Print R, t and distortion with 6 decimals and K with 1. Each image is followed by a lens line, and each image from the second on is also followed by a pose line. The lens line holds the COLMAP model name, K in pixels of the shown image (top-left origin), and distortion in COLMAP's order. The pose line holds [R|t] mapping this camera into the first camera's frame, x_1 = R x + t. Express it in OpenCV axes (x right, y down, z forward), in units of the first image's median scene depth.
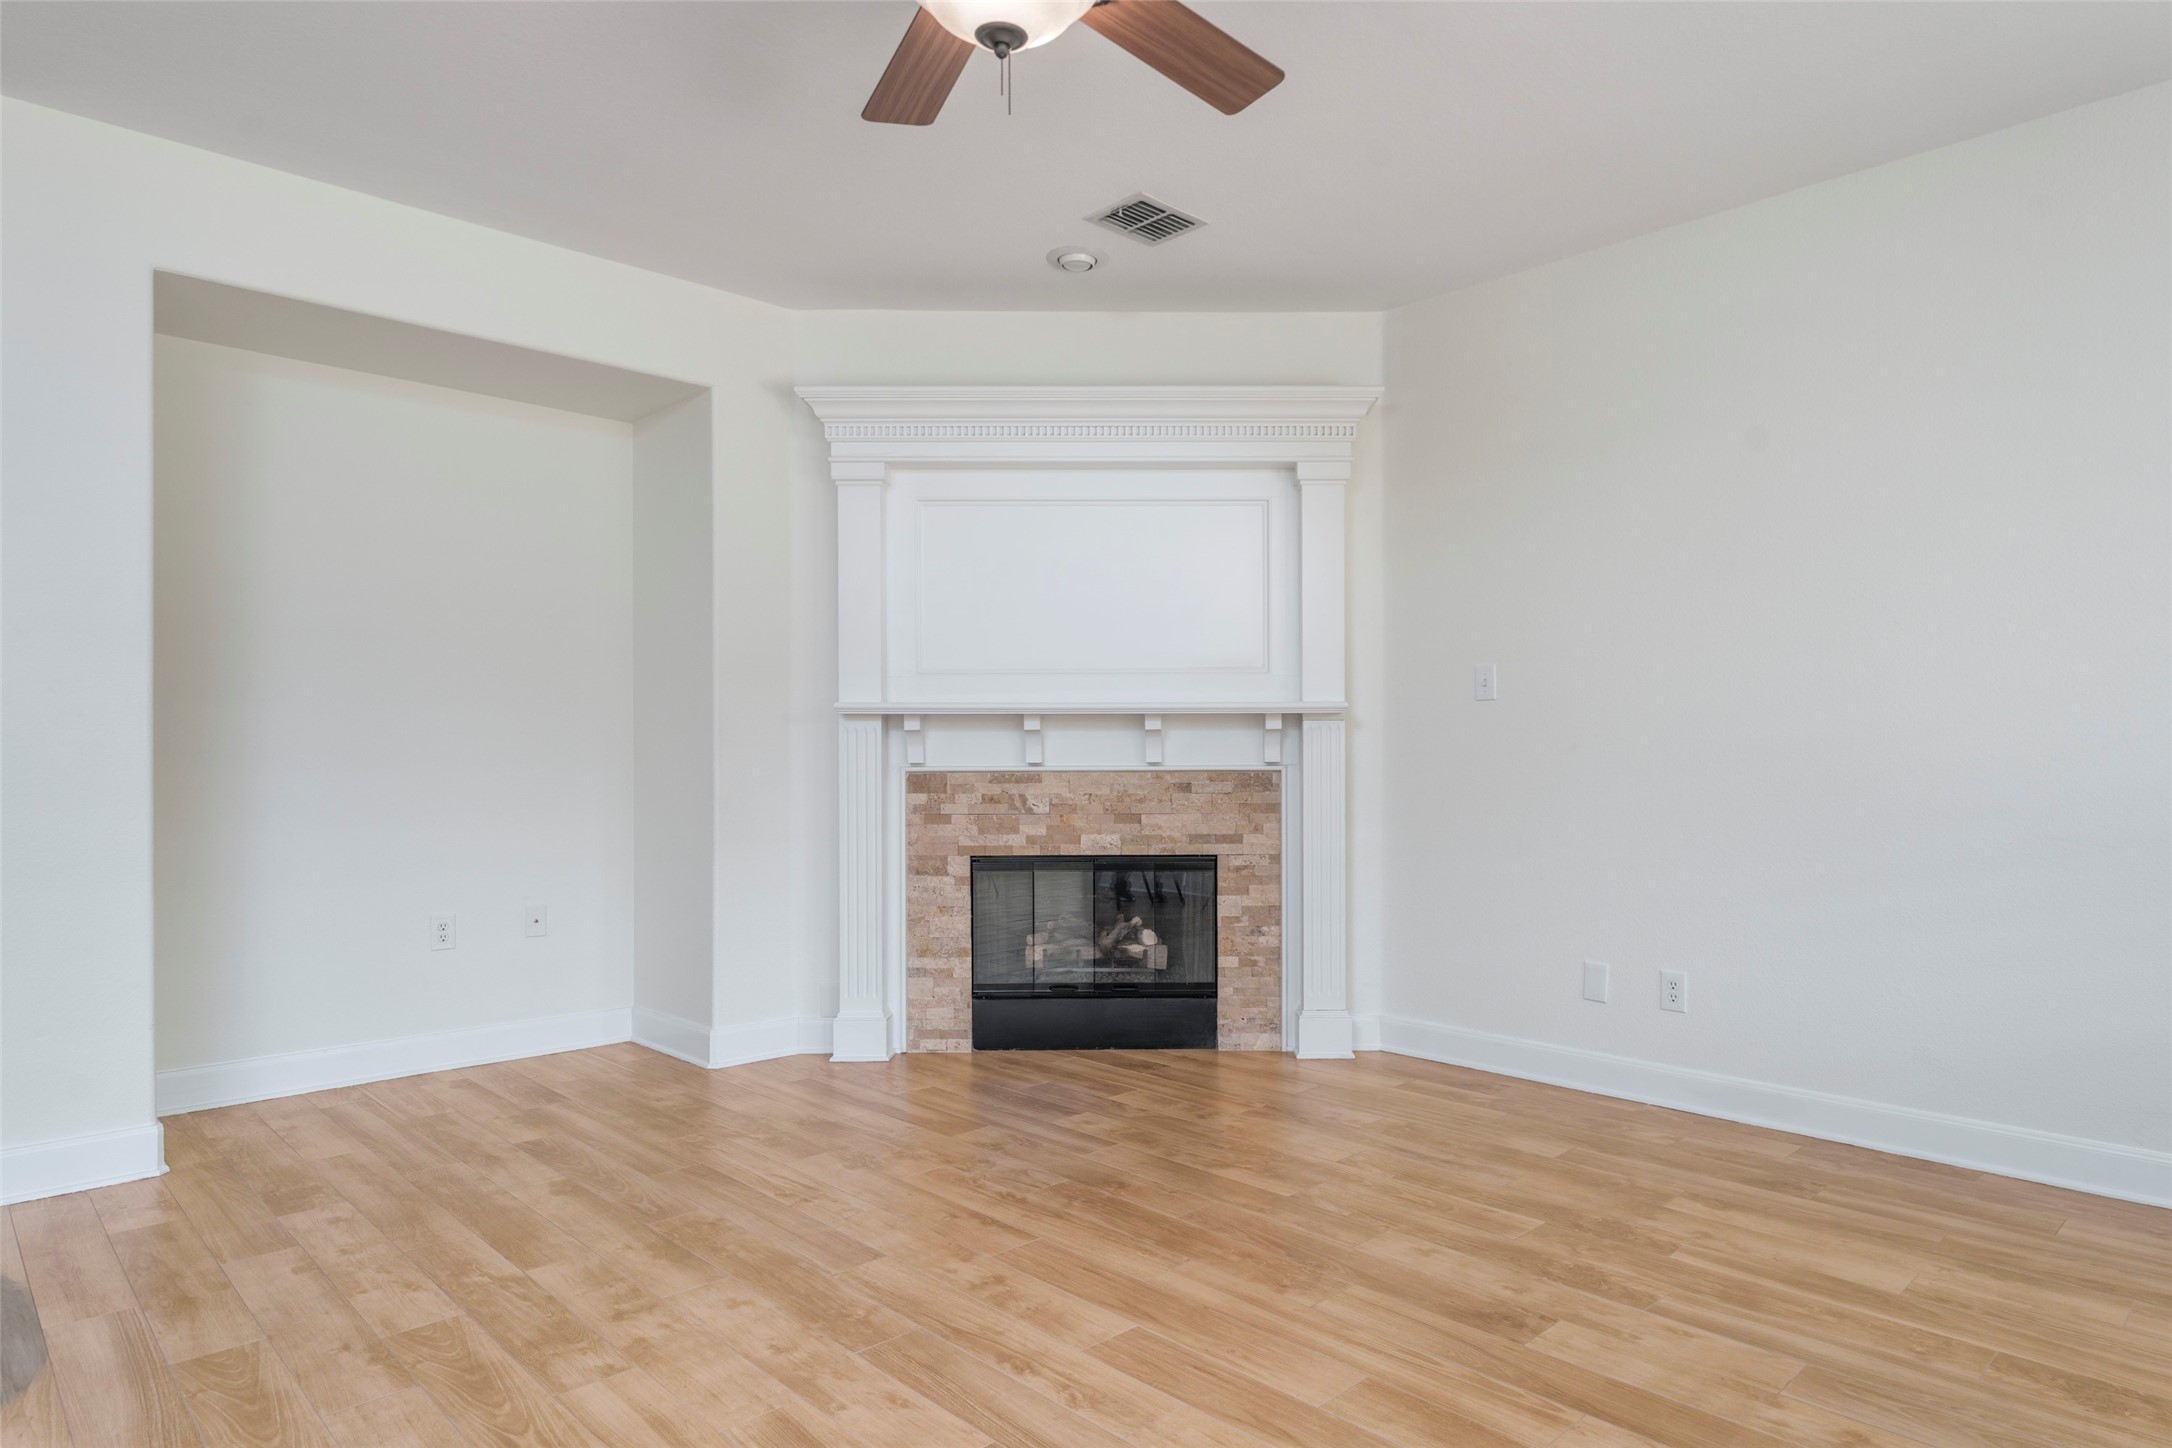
lens RADIAL K [[1283.9, 0, 1091.8], [0, 1283.9, 742.3], [0, 0, 1]] dist [0.000598, 0.000258]
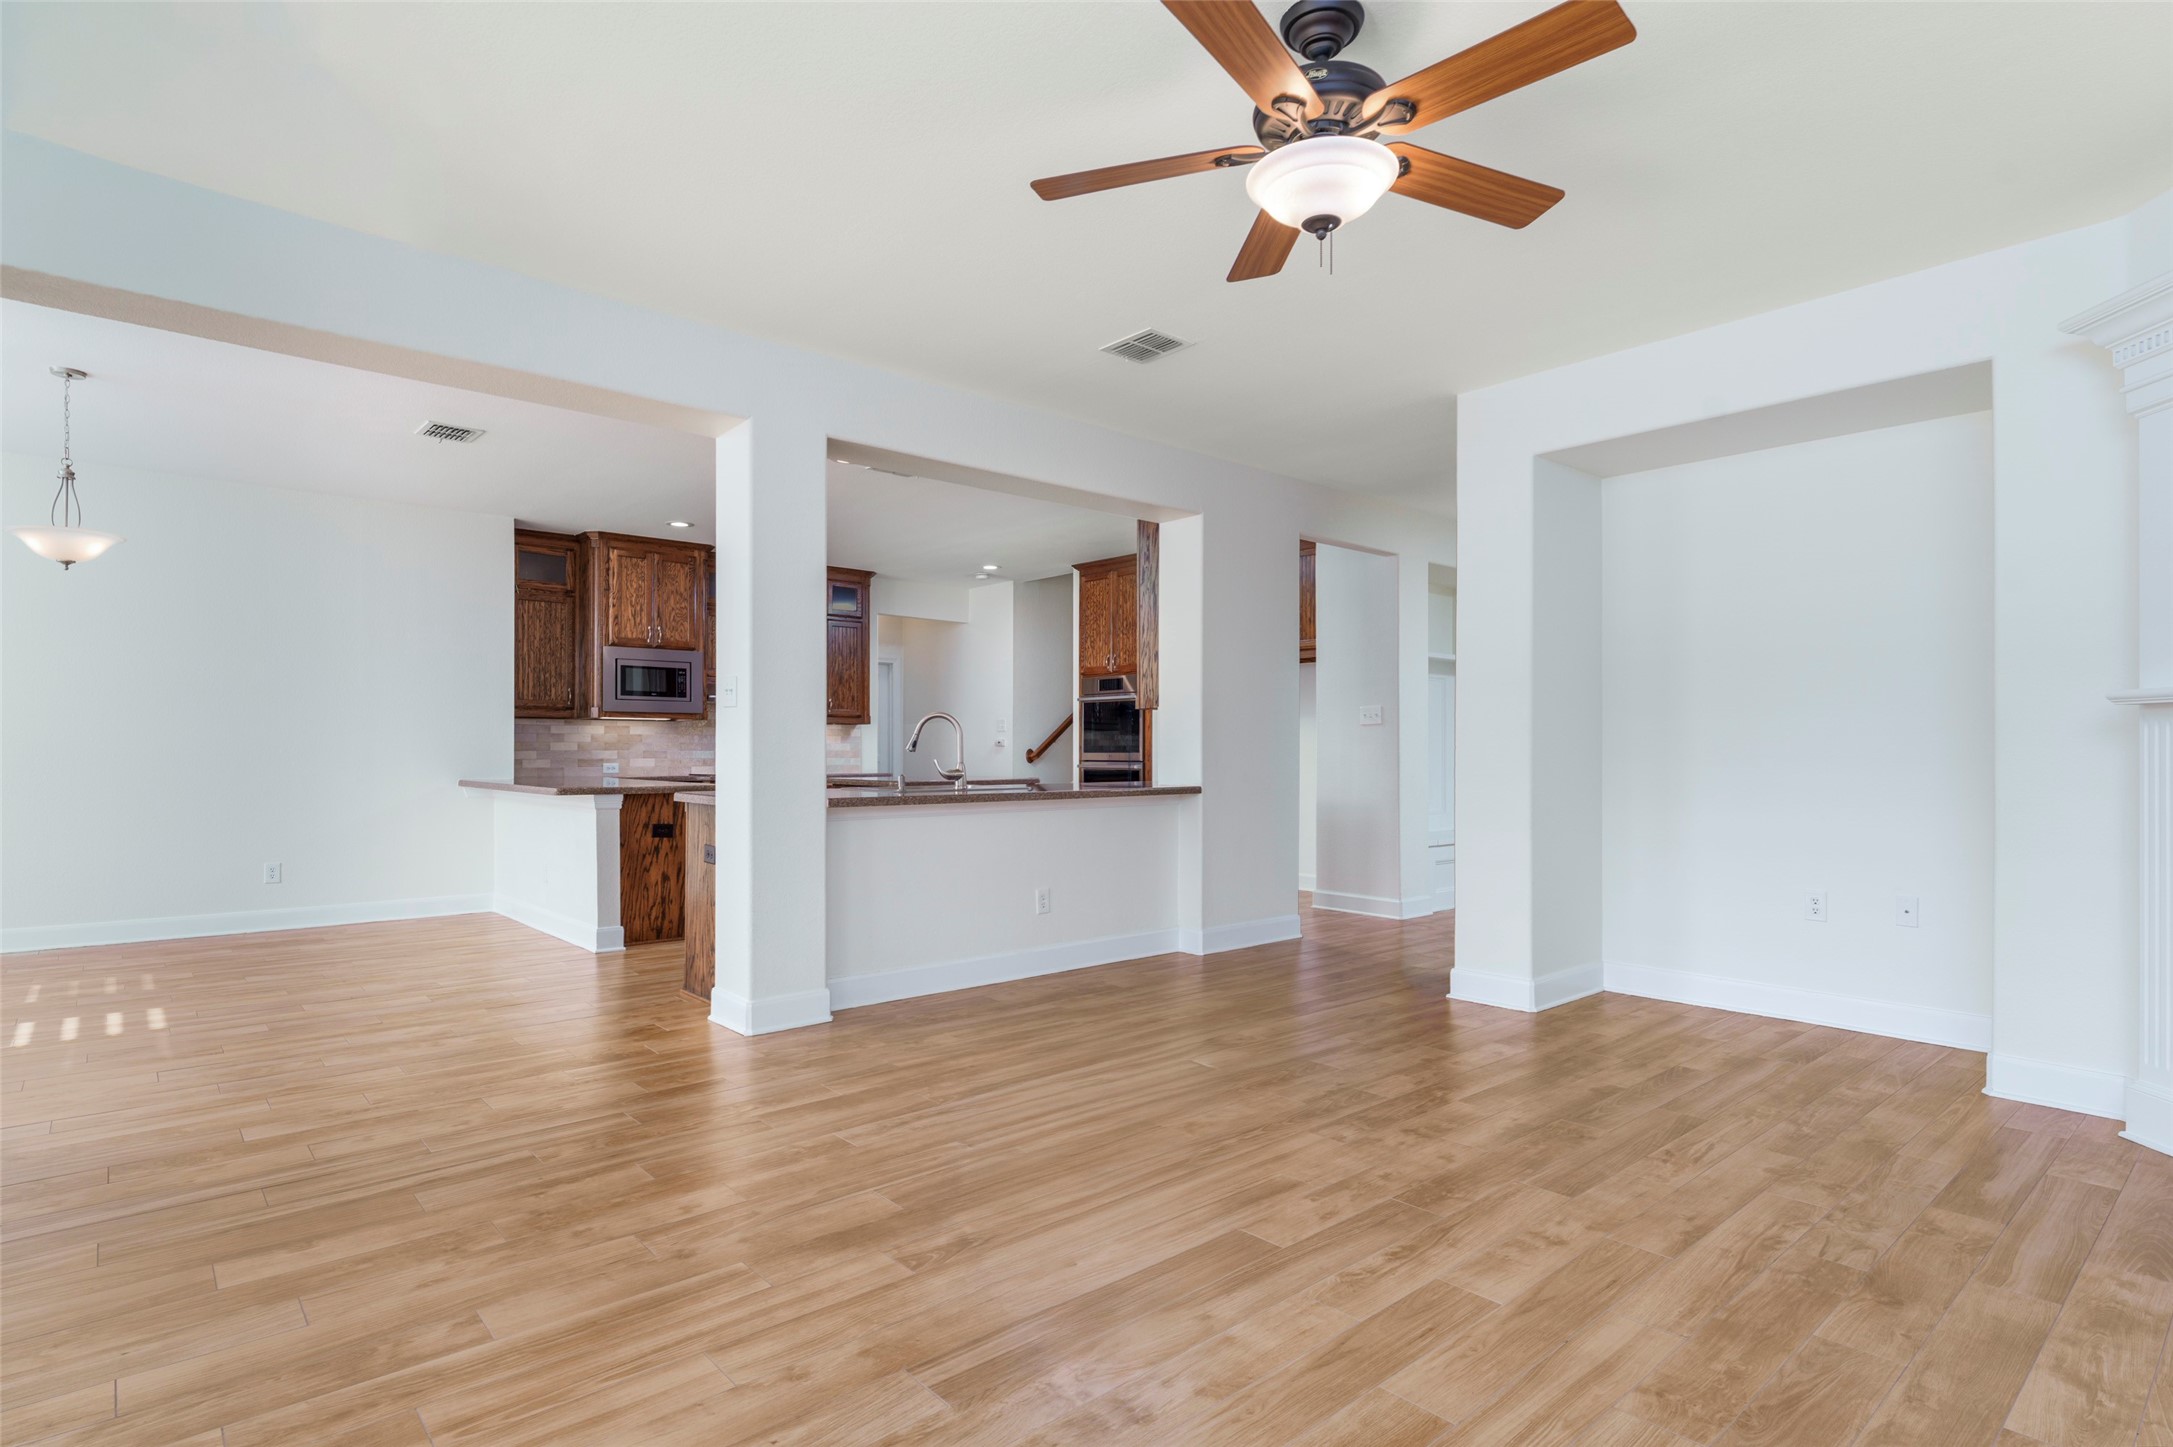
lens RADIAL K [[1096.4, 0, 1092.4], [0, 1096.4, 724.4], [0, 0, 1]] dist [-0.003532, -0.000422]
pose [[-0.045256, -0.020802, -0.998759, 0.858340], [0.006698, 0.999754, -0.021126, 0.000053], [0.998953, -0.007645, -0.045106, 0.643617]]
